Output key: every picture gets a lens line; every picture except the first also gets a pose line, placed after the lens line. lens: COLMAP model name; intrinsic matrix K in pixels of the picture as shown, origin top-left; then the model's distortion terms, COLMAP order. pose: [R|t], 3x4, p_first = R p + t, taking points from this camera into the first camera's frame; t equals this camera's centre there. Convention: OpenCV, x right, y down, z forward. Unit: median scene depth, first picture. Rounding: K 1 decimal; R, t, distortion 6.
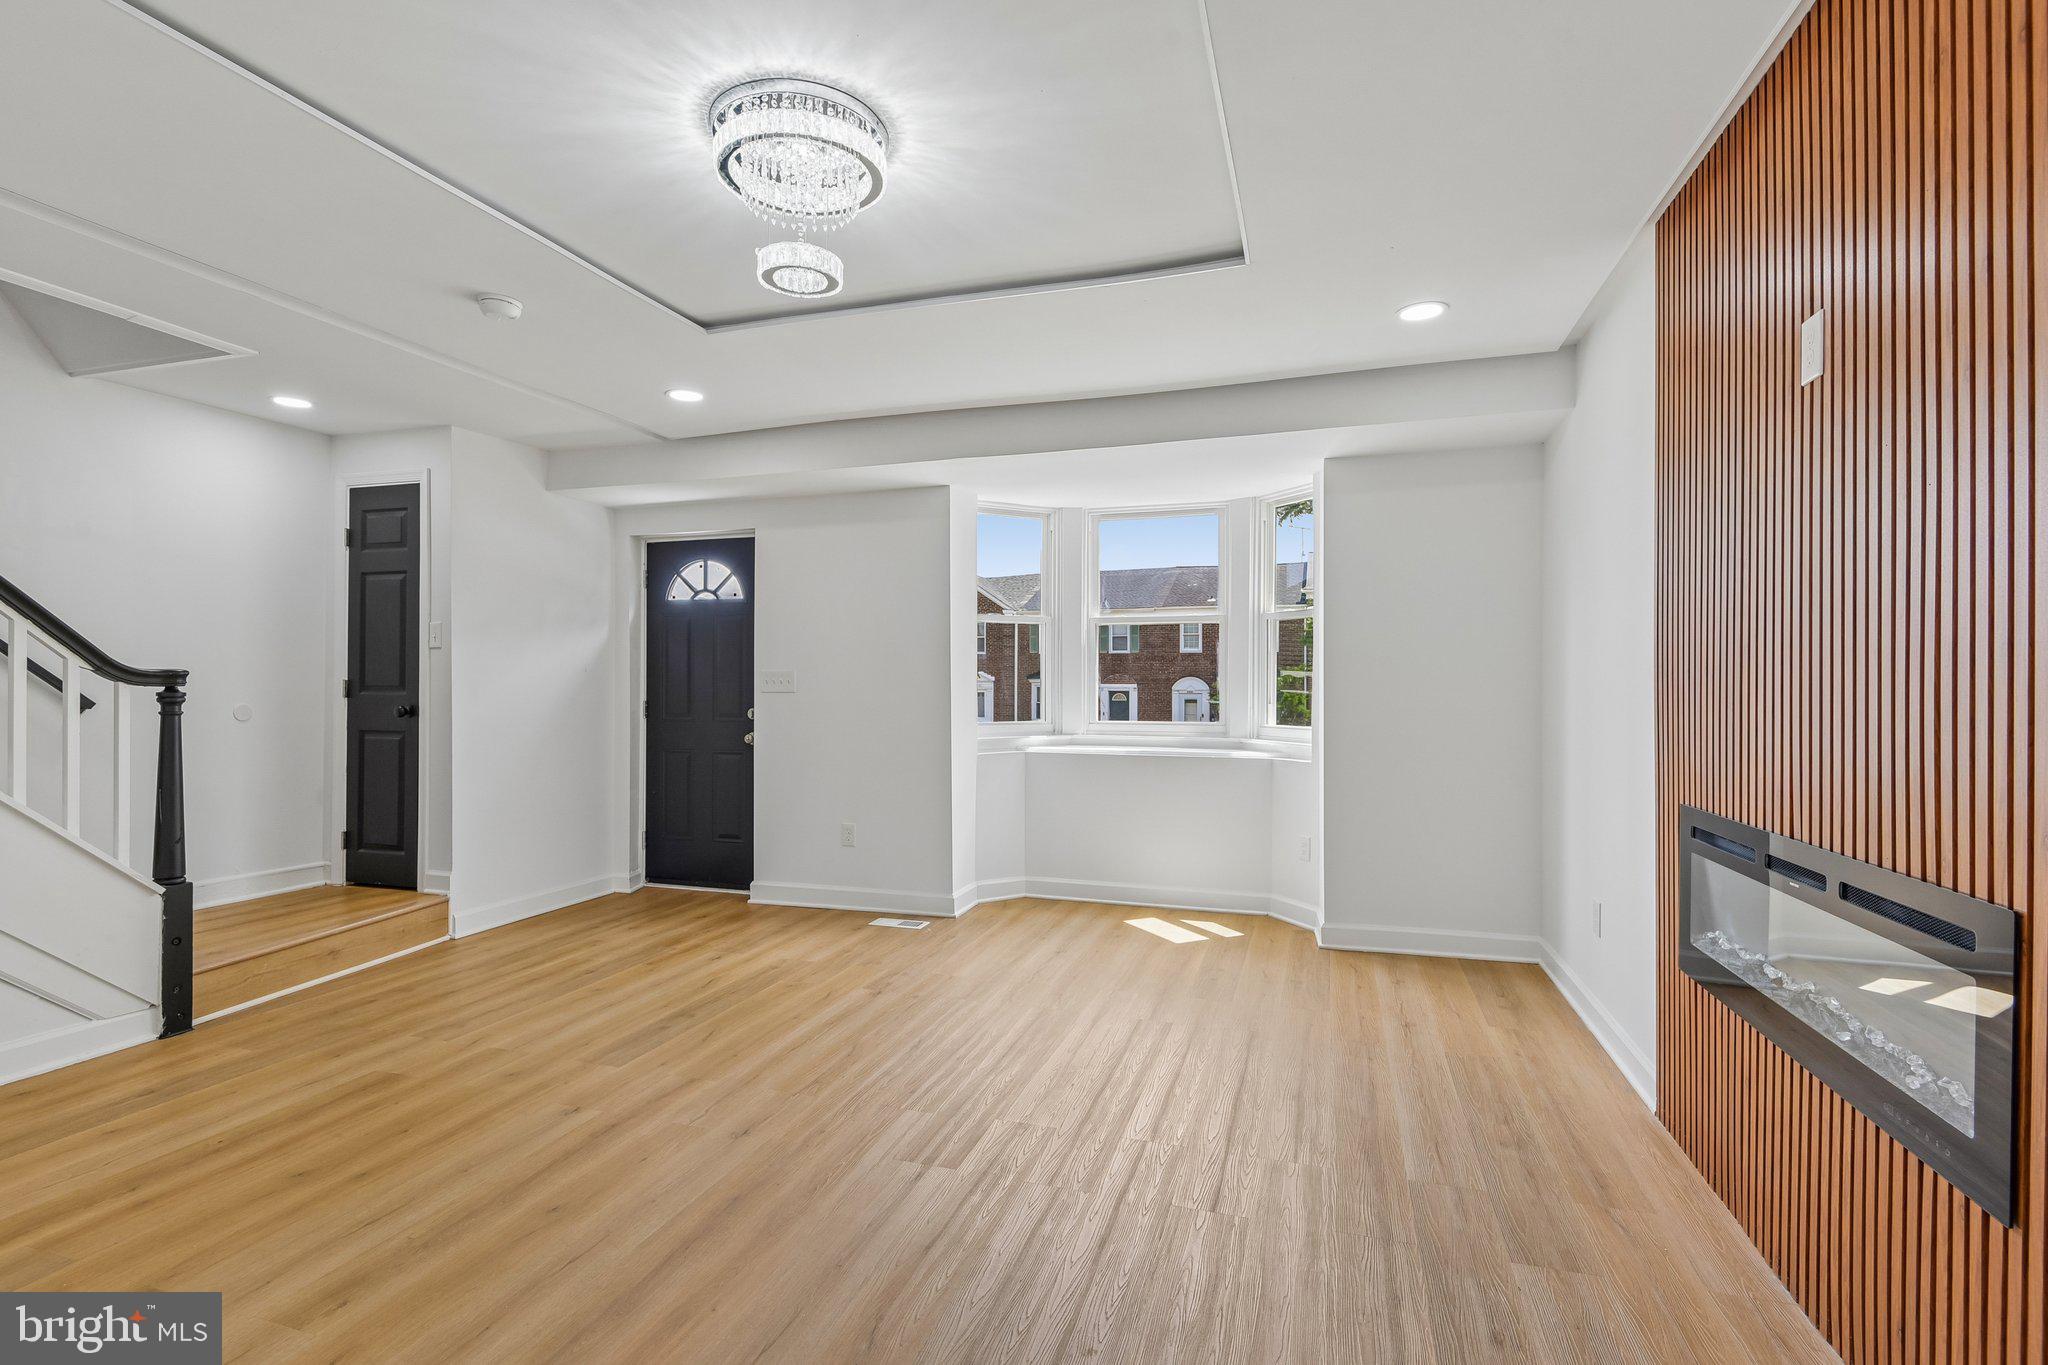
lens RADIAL K [[950.5, 0, 1024.0], [0, 950.5, 682.5], [0, 0, 1]] dist [0.002365, -0.001080]
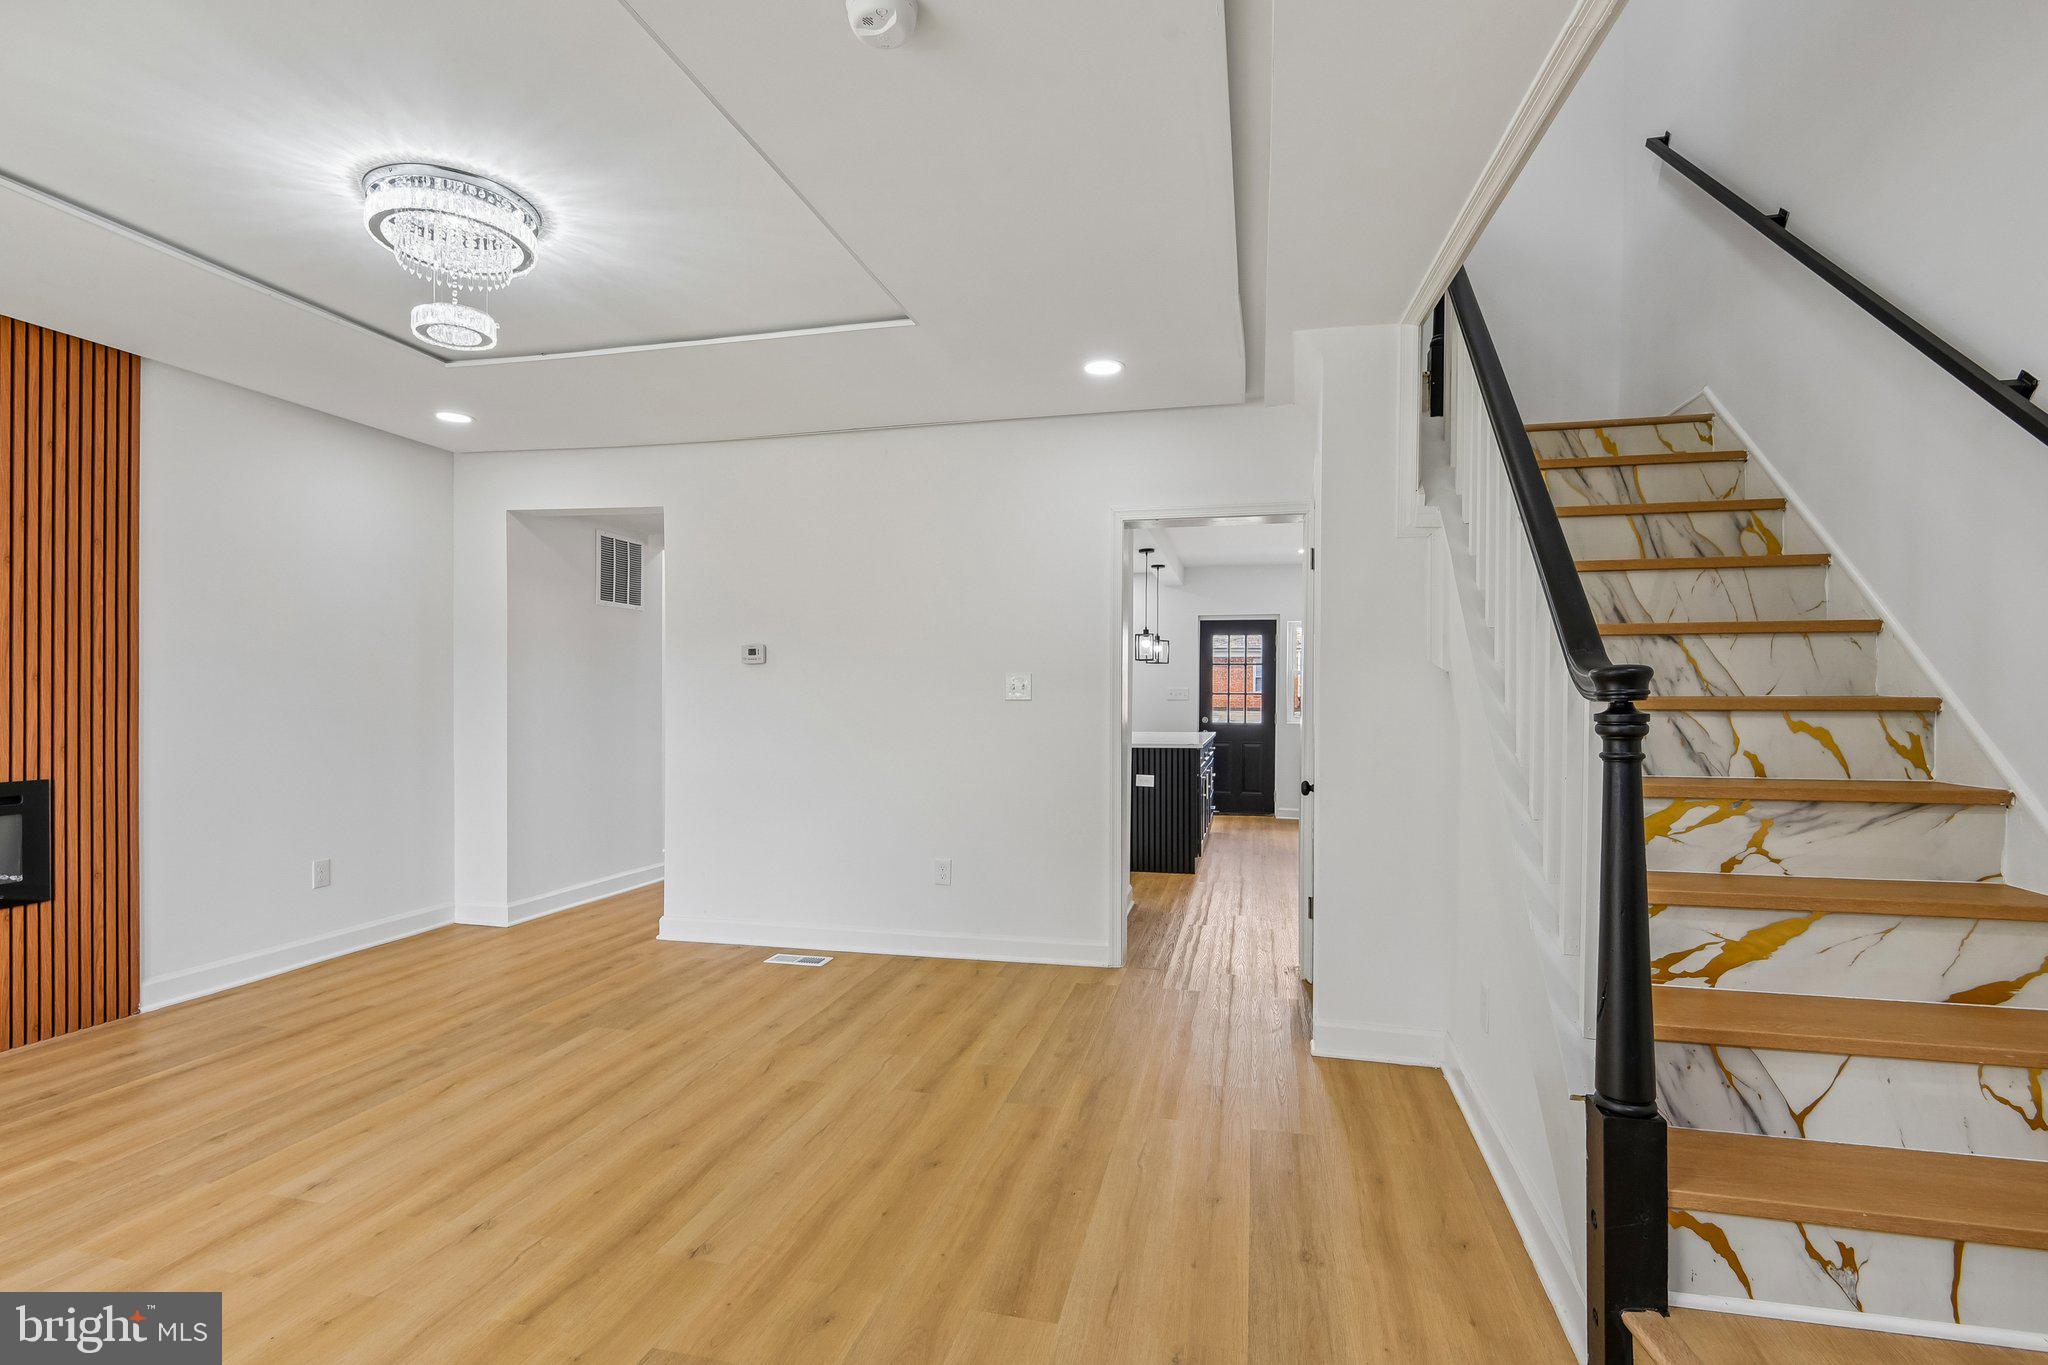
lens RADIAL K [[982.6, 0, 1024.0], [0, 982.6, 682.5], [0, 0, 1]] dist [0.011731, -0.000319]
pose [[-0.998093, -0.001341, -0.061719, -0.564666], [-0.000888, 0.999972, -0.007371, -0.001807], [0.061727, -0.007302, -0.998066, 1.490544]]
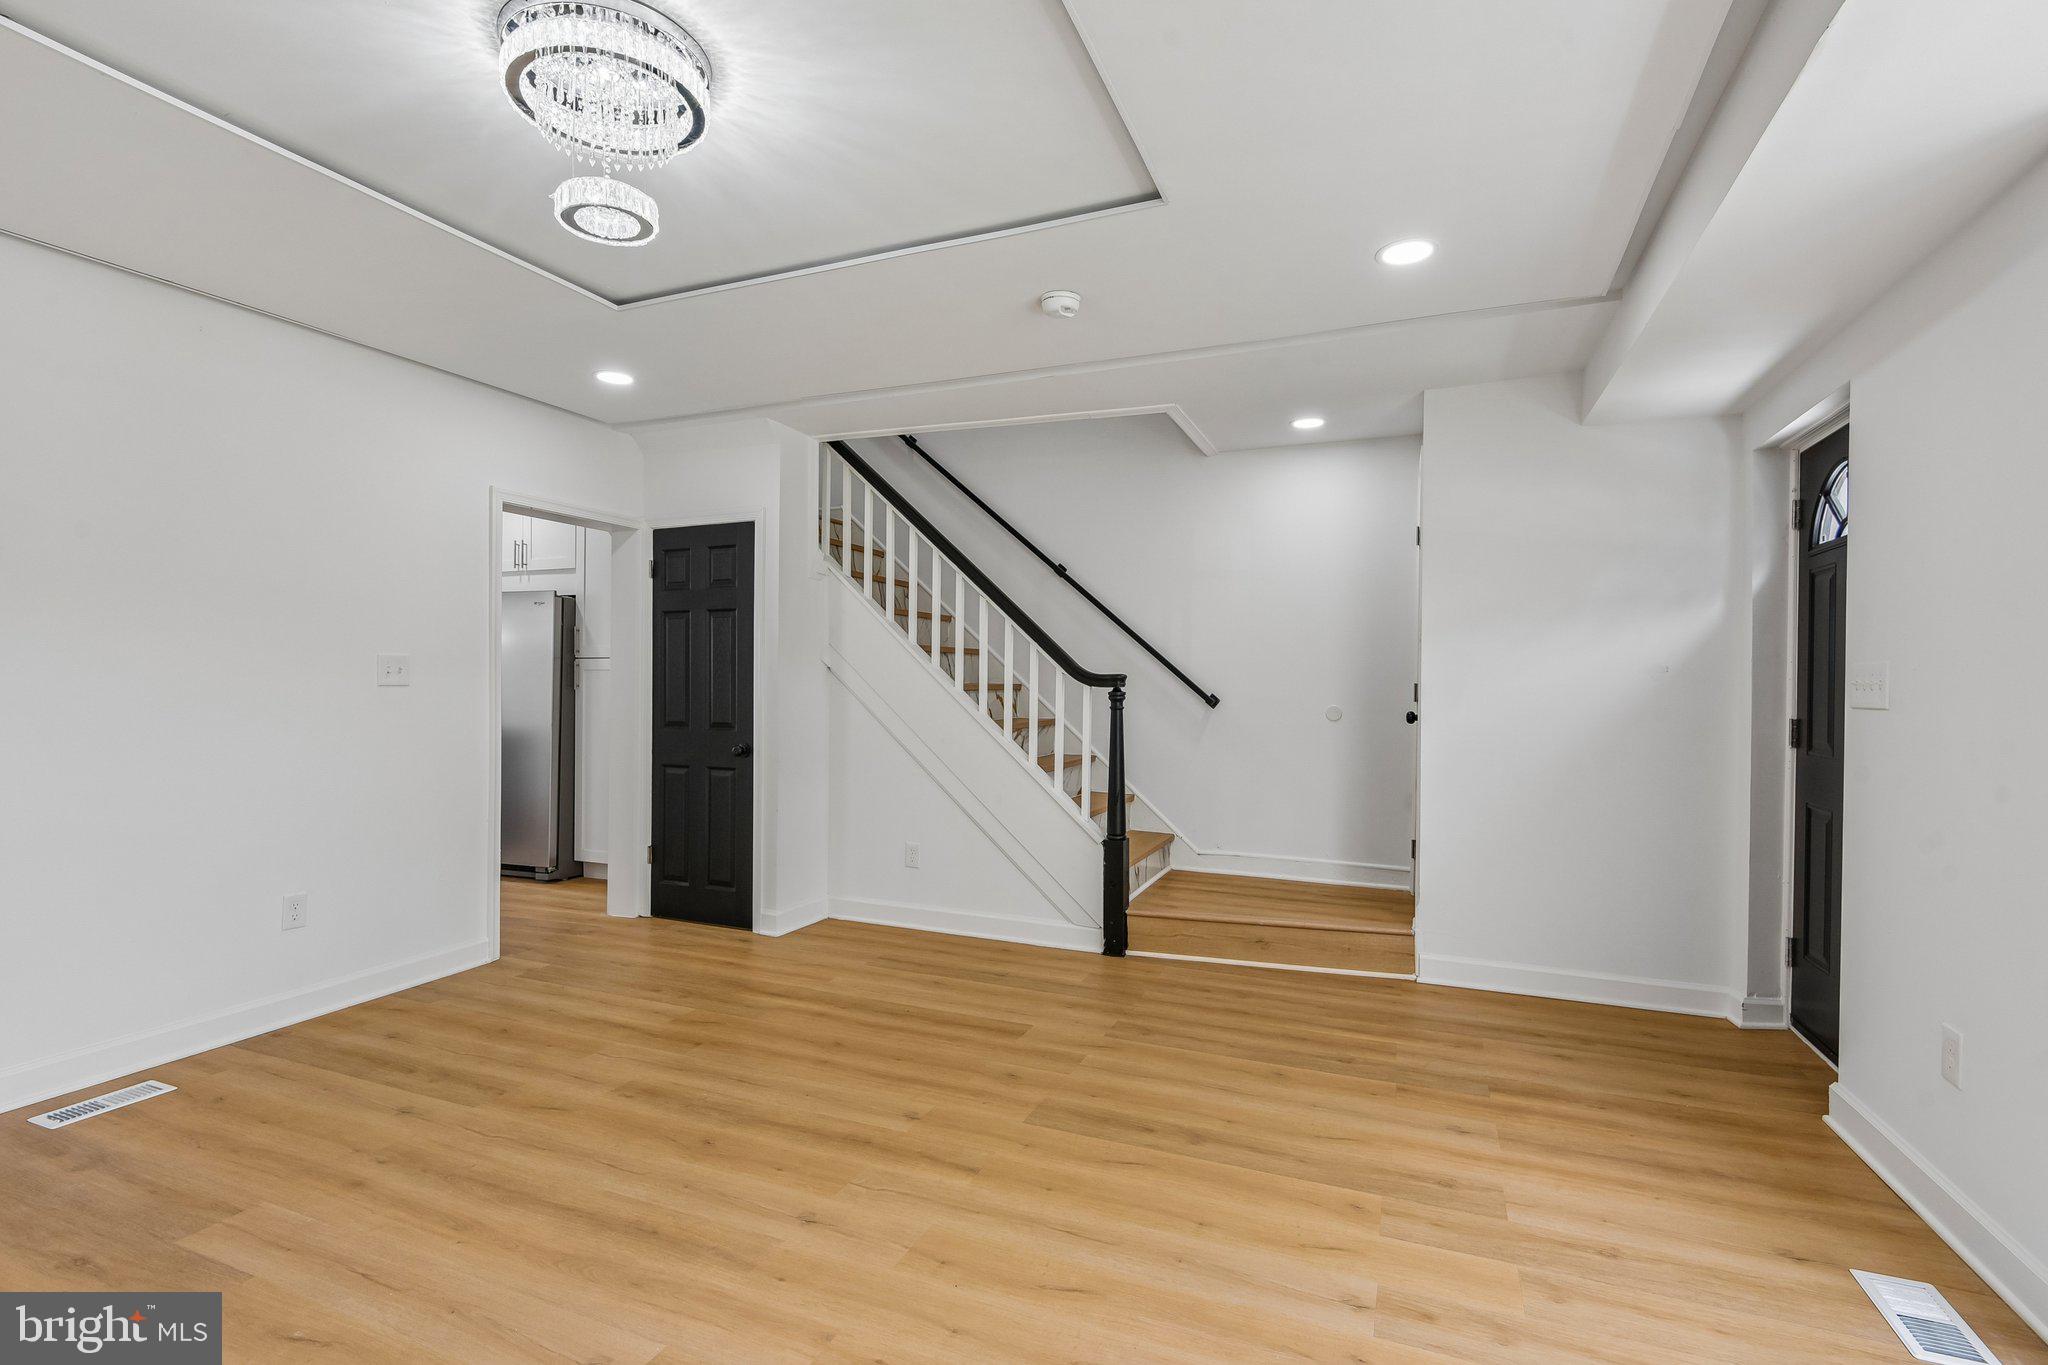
lens RADIAL K [[950.5, 0, 1024.0], [0, 950.5, 682.5], [0, 0, 1]] dist [0.002365, -0.001080]
pose [[-0.081782, -0.002431, -0.996647, 0.409480], [-0.007502, 0.999970, -0.001824, 0.000870], [0.996622, 0.007327, -0.081798, 0.979814]]
